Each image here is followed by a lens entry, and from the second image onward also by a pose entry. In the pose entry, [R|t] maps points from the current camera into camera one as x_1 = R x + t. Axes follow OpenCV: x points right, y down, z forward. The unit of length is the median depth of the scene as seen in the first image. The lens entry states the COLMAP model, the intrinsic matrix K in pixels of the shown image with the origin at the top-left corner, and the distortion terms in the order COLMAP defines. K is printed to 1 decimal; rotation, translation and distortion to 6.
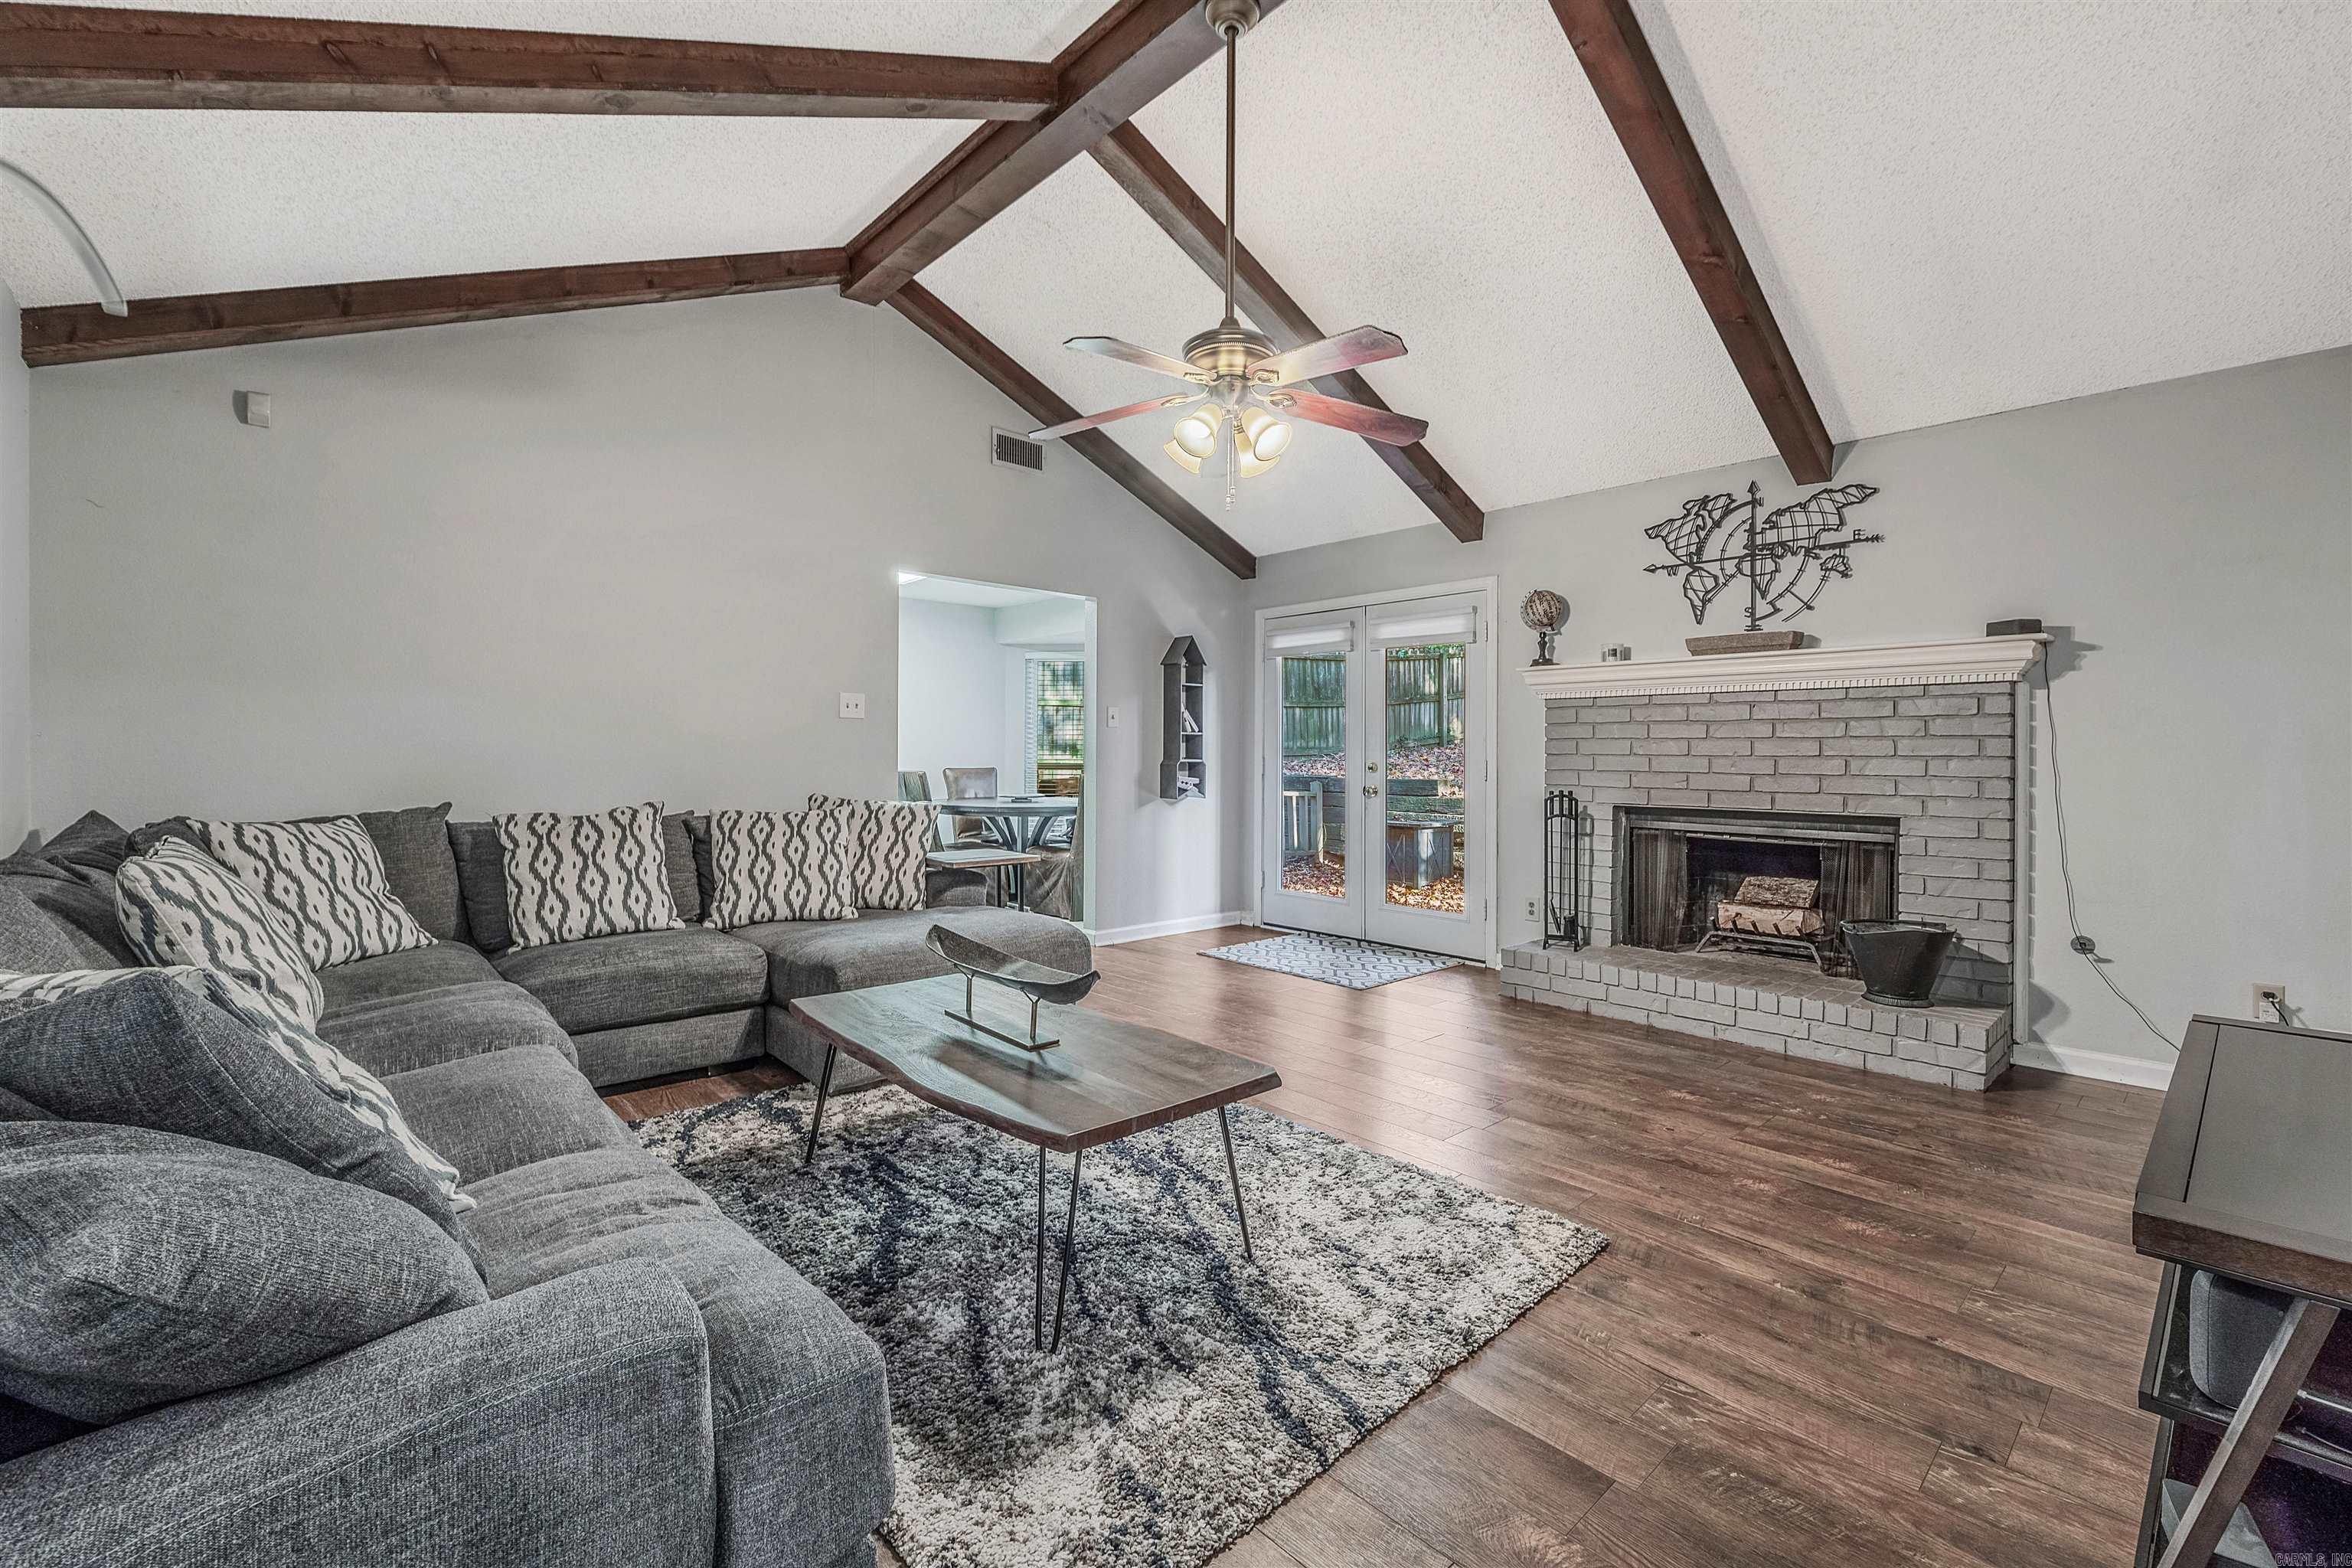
lens RADIAL K [[992.3, 0, 1185.9], [0, 992.3, 778.0], [0, 0, 1]] dist [-0.000172, 0.000329]
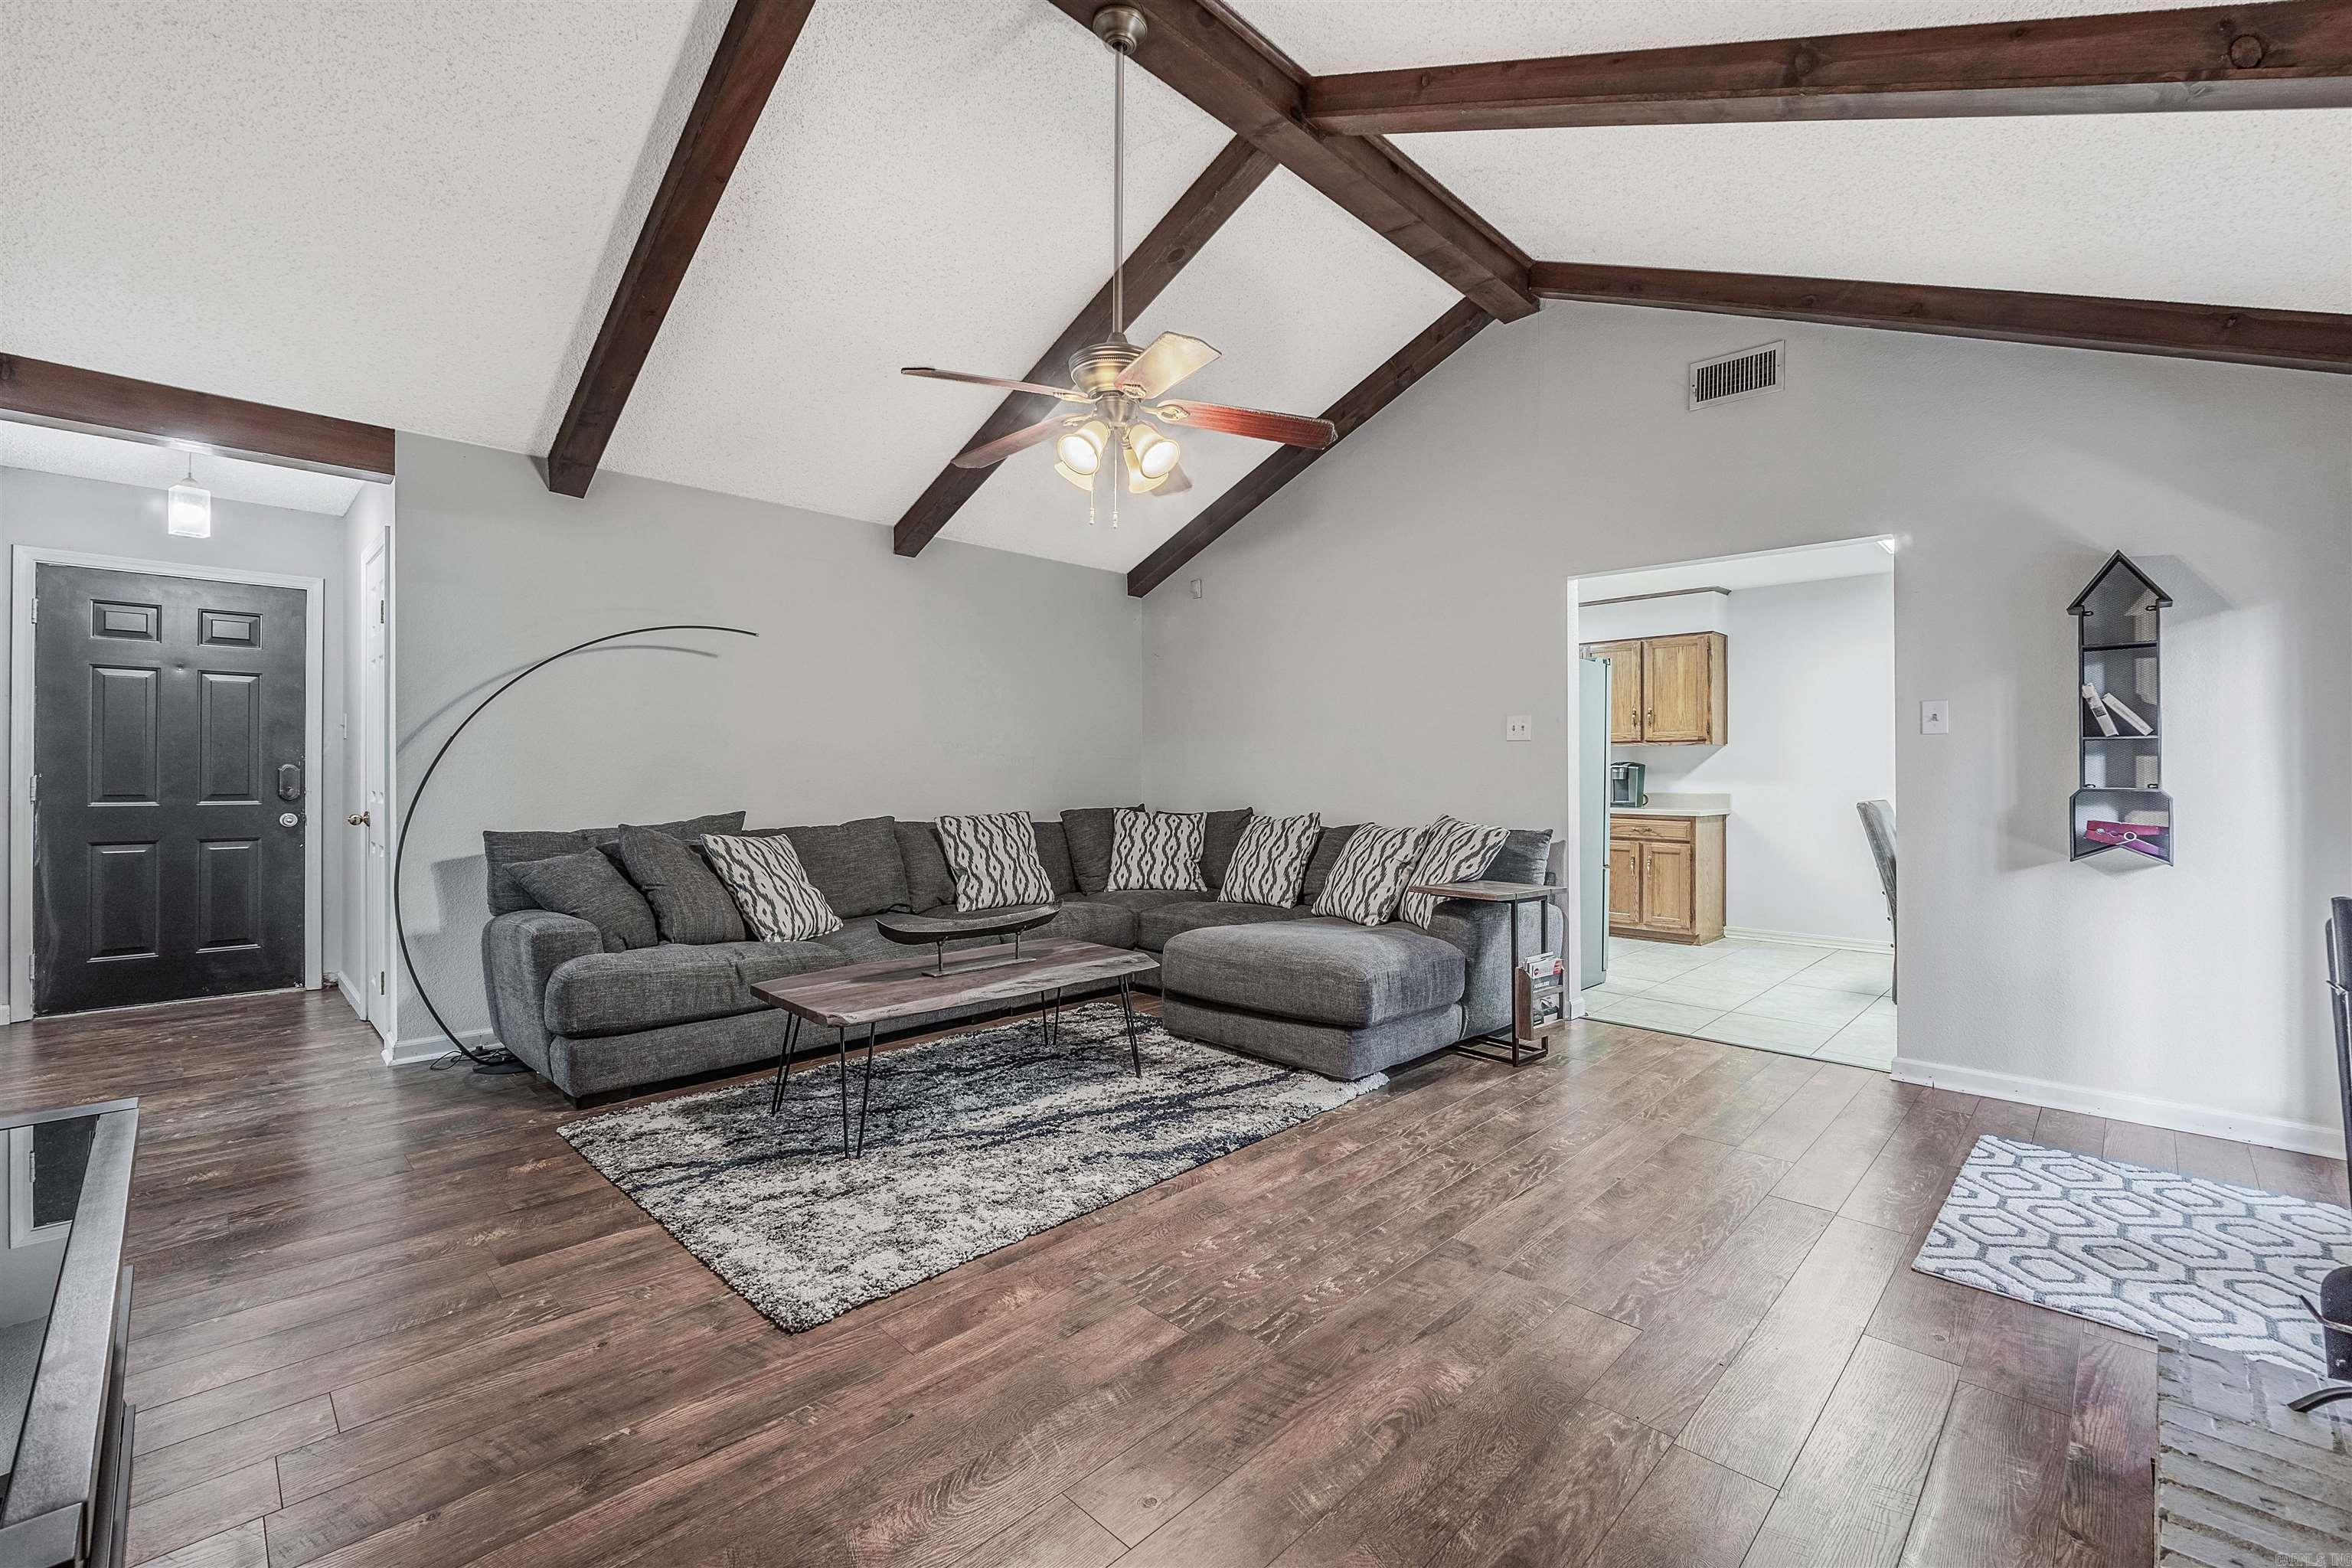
lens RADIAL K [[992.3, 0, 1185.5], [0, 992.3, 777.1], [0, 0, 1]] dist [-0.000172, 0.000329]
pose [[0.046883, -0.003266, -0.998895, 1.302345], [-0.027335, 0.999616, -0.004551, -0.021797], [0.998526, 0.027518, 0.046776, 1.284778]]
